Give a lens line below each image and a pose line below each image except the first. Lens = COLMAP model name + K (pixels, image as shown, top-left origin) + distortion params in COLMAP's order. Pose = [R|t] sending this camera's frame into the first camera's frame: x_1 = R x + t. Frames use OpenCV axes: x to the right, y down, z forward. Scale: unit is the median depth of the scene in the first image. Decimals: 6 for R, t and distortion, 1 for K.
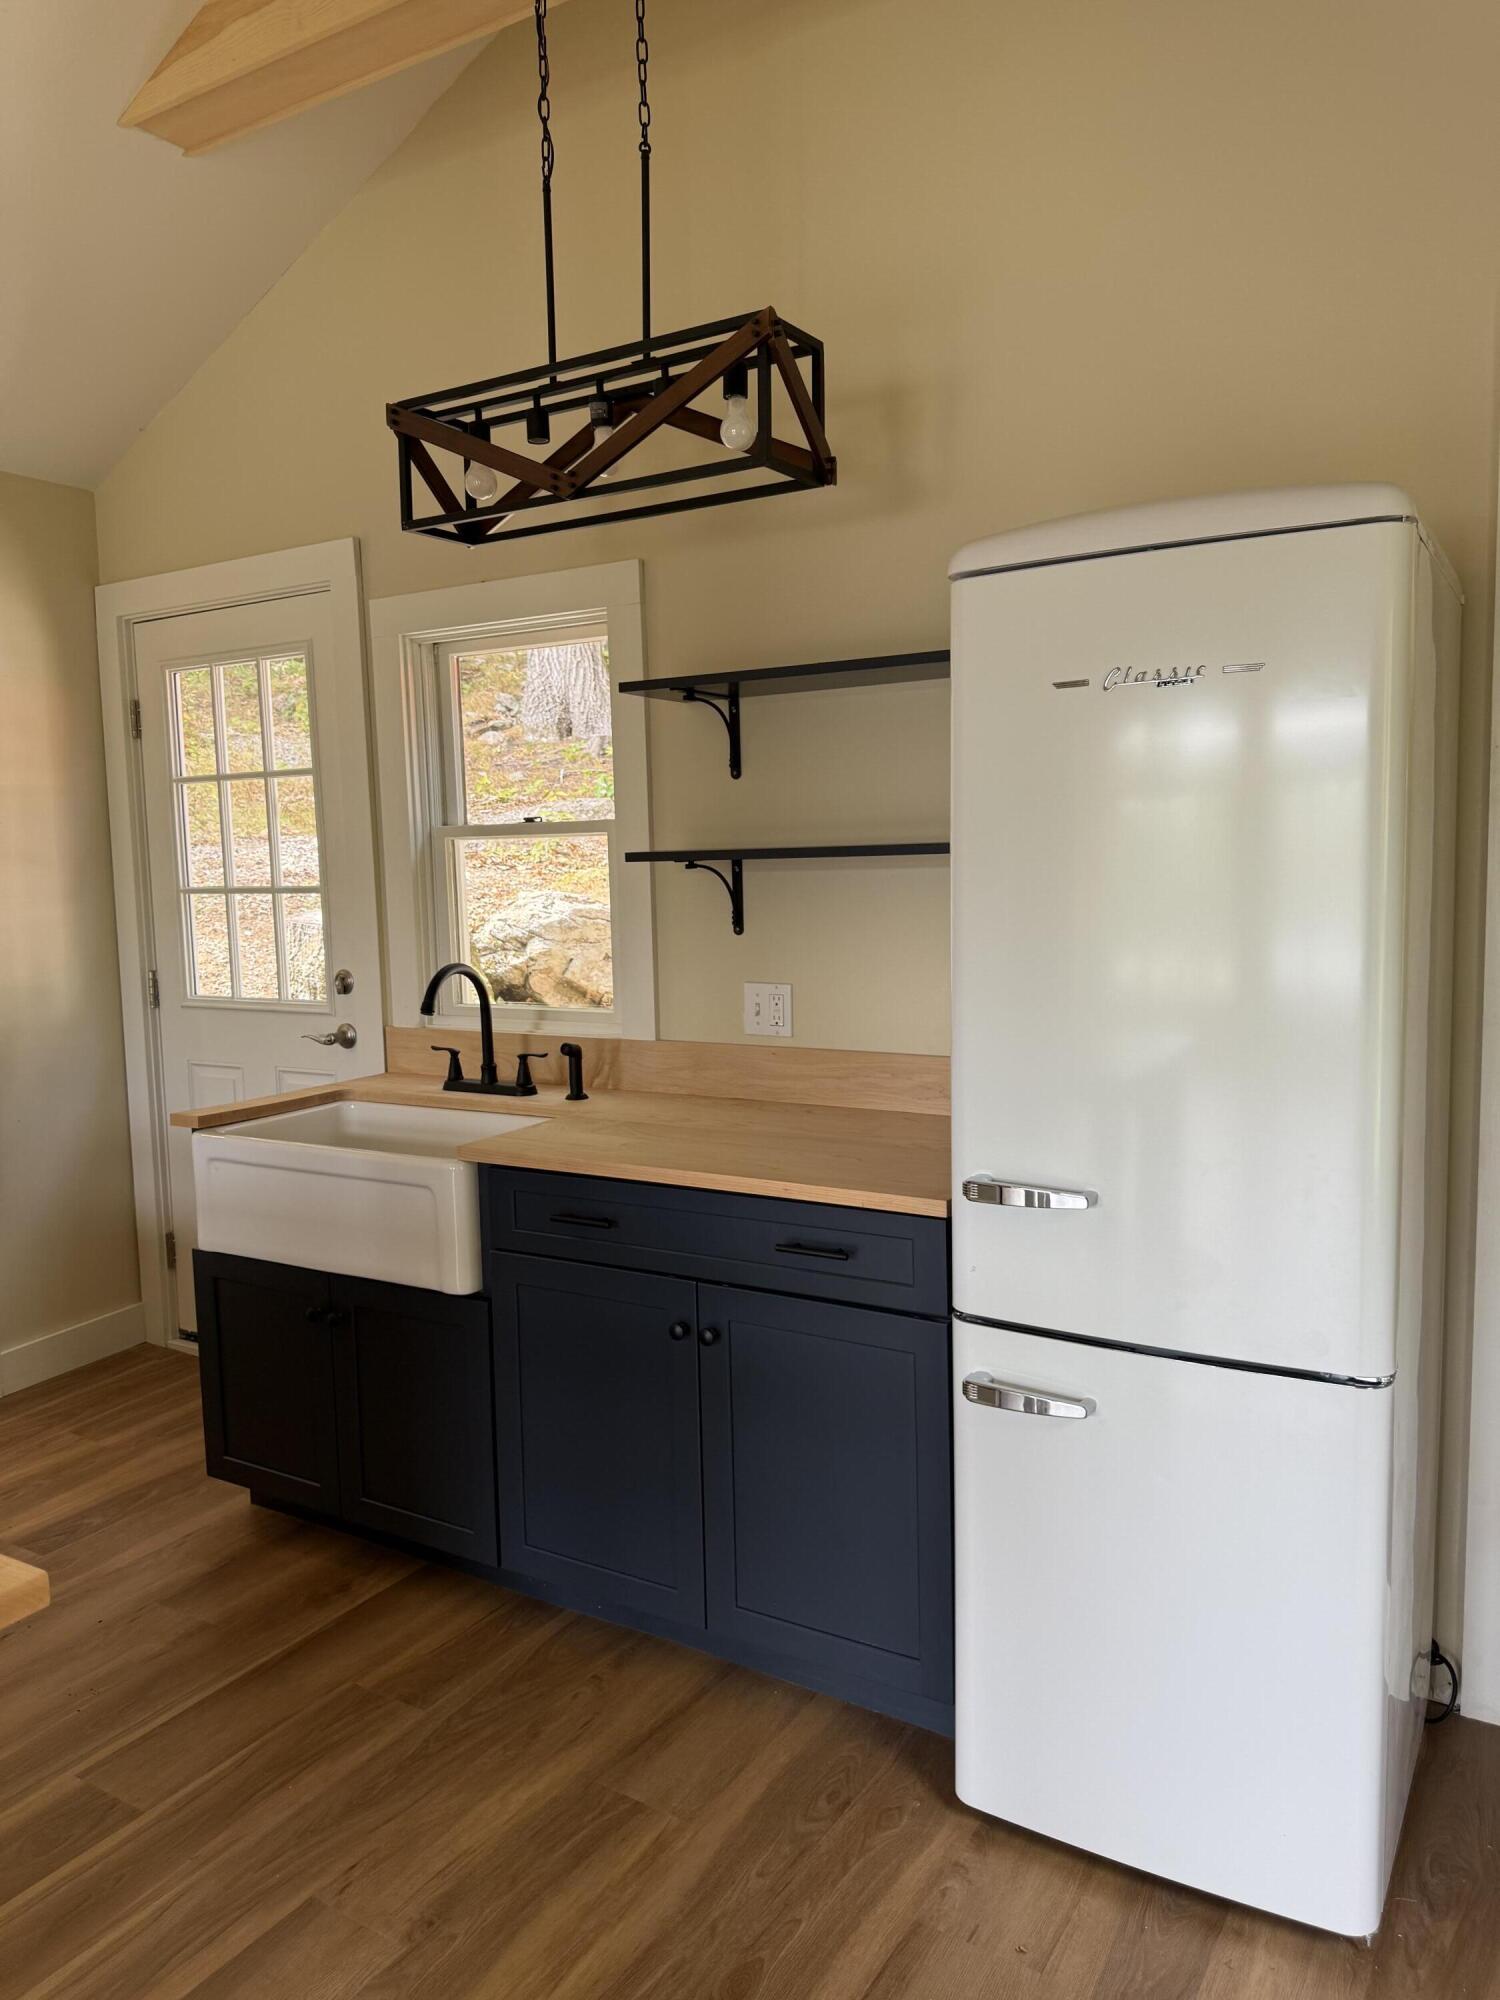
lens RADIAL K [[1406.8, 0, 766.4], [0, 1406.8, 996.9], [0, 0, 1]] dist [0.046679, -0.070292]
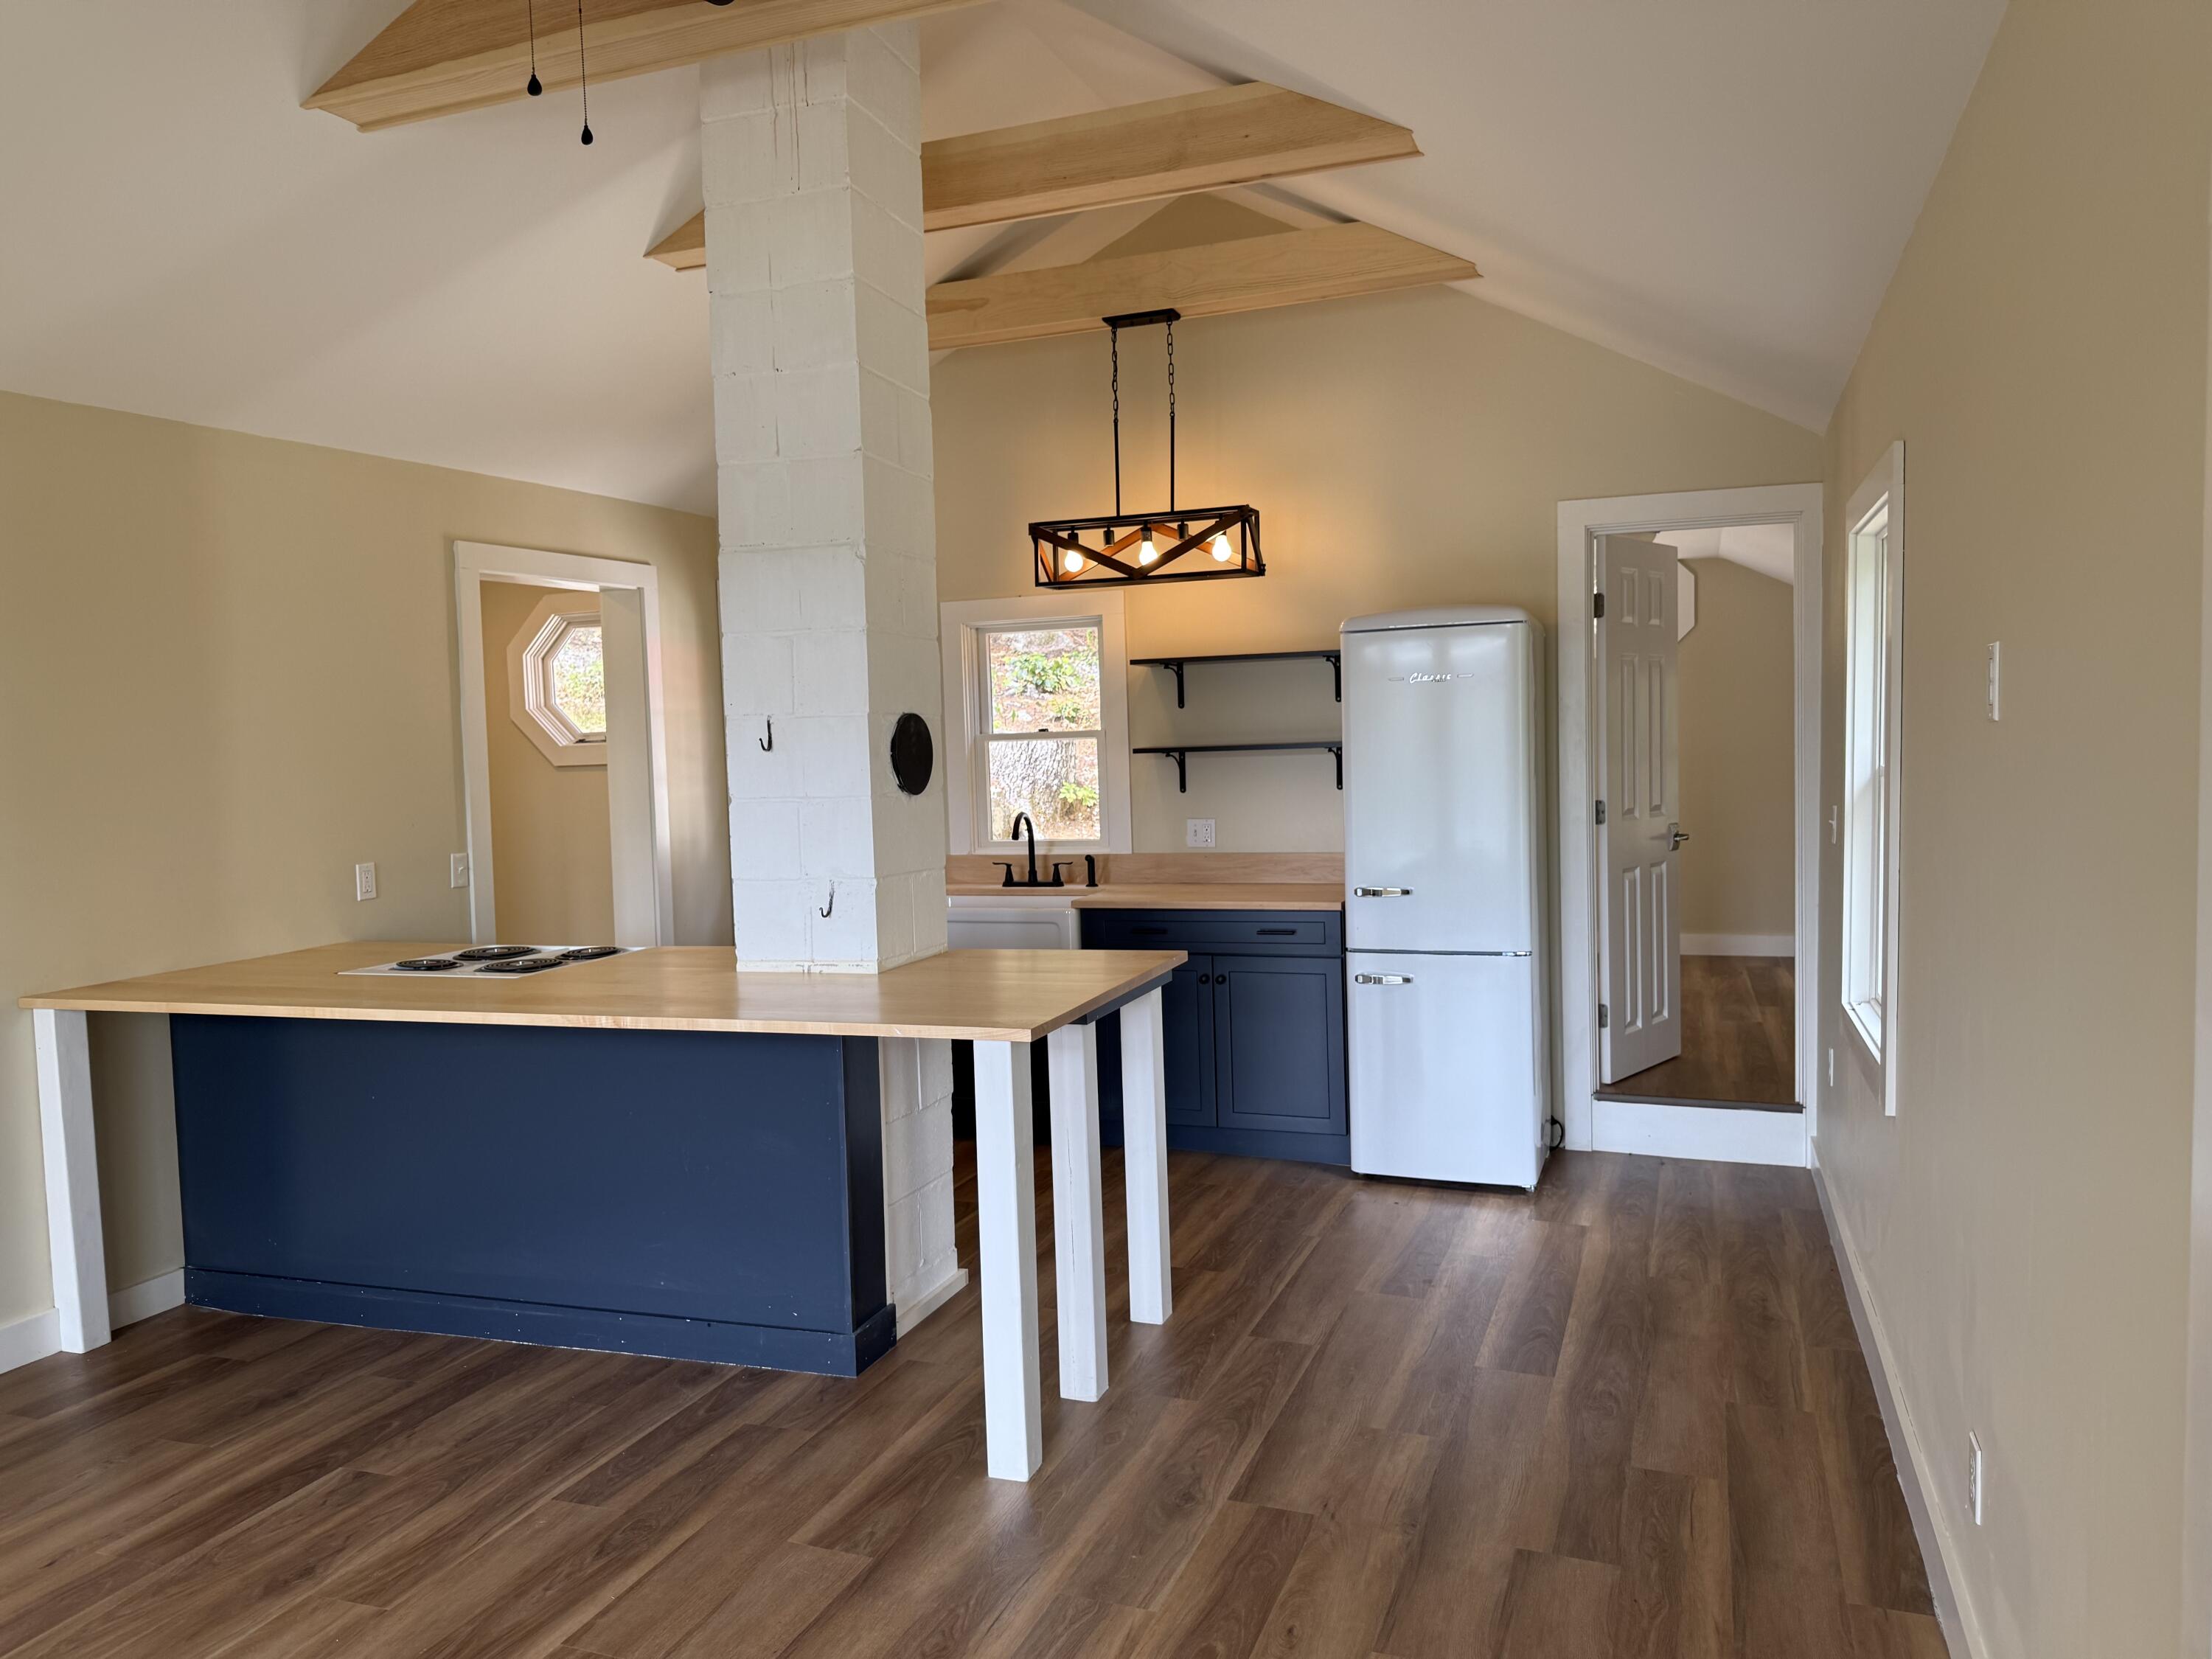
lens RADIAL K [[1555.9, 0, 1112.9], [0, 1555.9, 831.4], [0, 0, 1]] dist [0.046679, -0.070292]
pose [[0.983535, -0.019513, 0.179663, -0.480034], [0.027690, 0.998686, -0.043118, 0.091936], [-0.178586, 0.047383, 0.982783, -0.983632]]
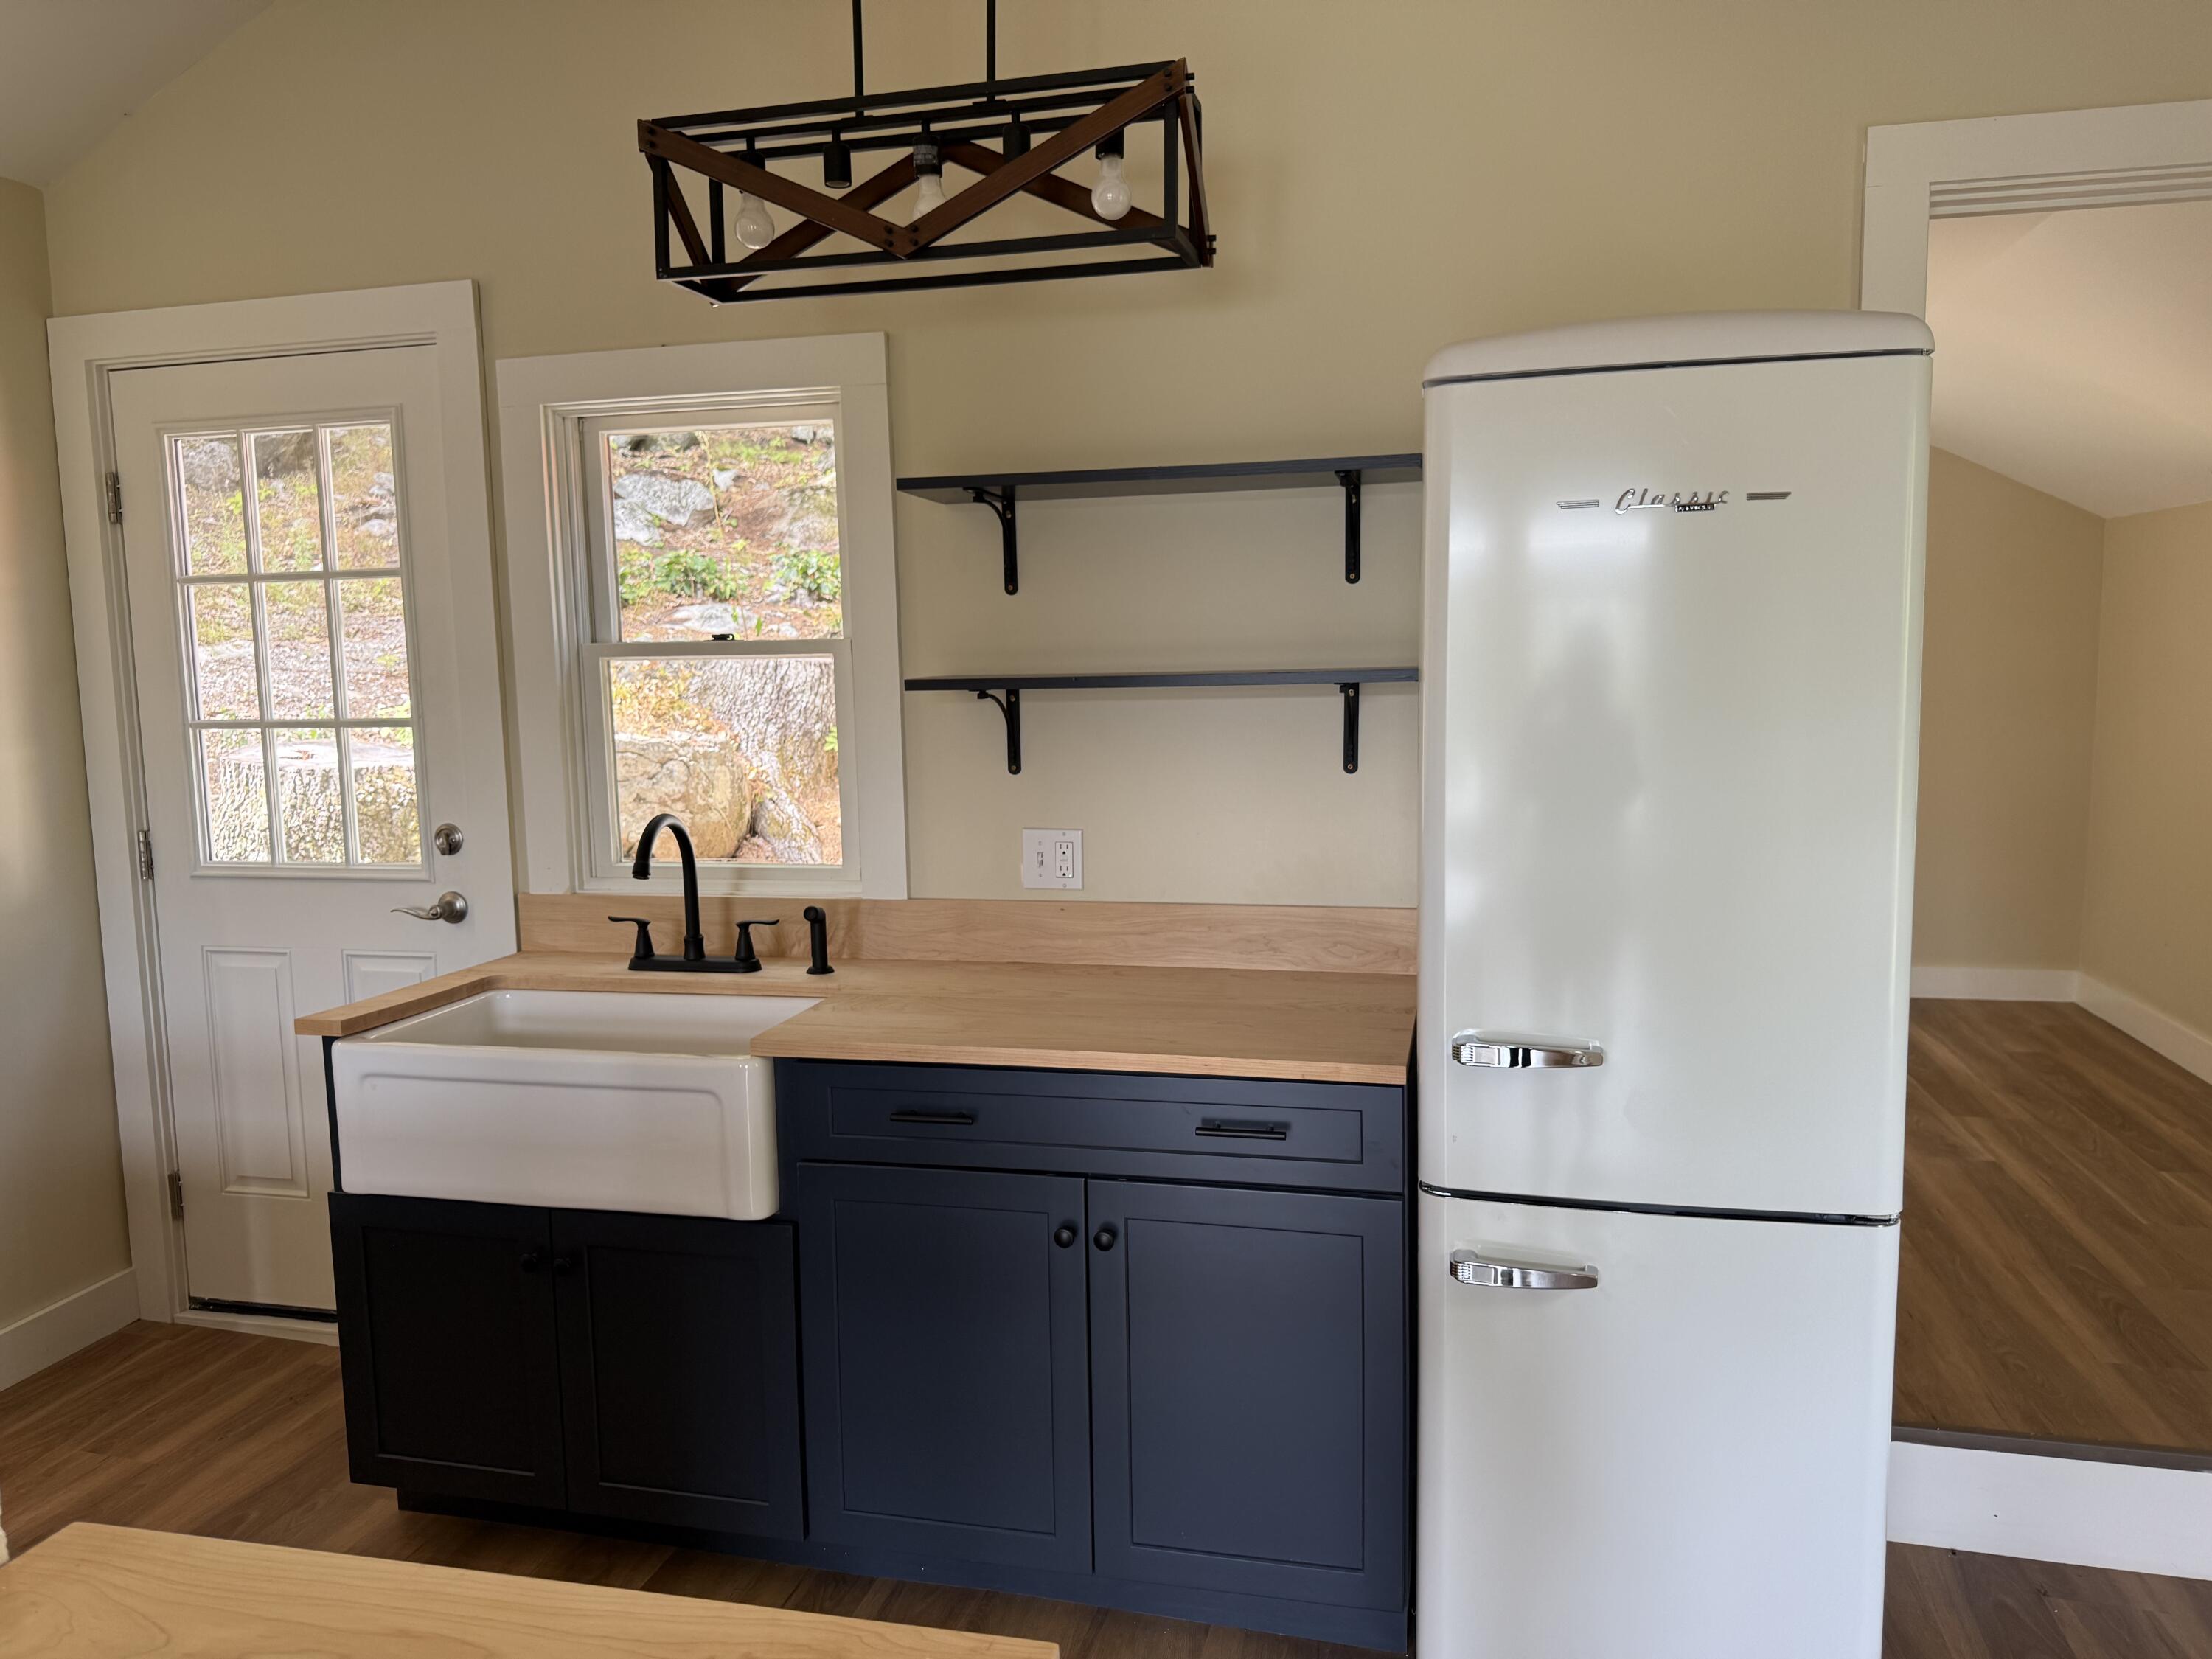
lens RADIAL K [[1555.9, 0, 1115.0], [0, 1555.9, 843.5], [0, 0, 1]] dist [0.046679, -0.070292]
pose [[0.956171, -0.028304, 0.291438, -0.244191], [0.025819, 0.999590, 0.012369, -0.011757], [-0.291668, -0.004303, 0.956510, 0.062854]]
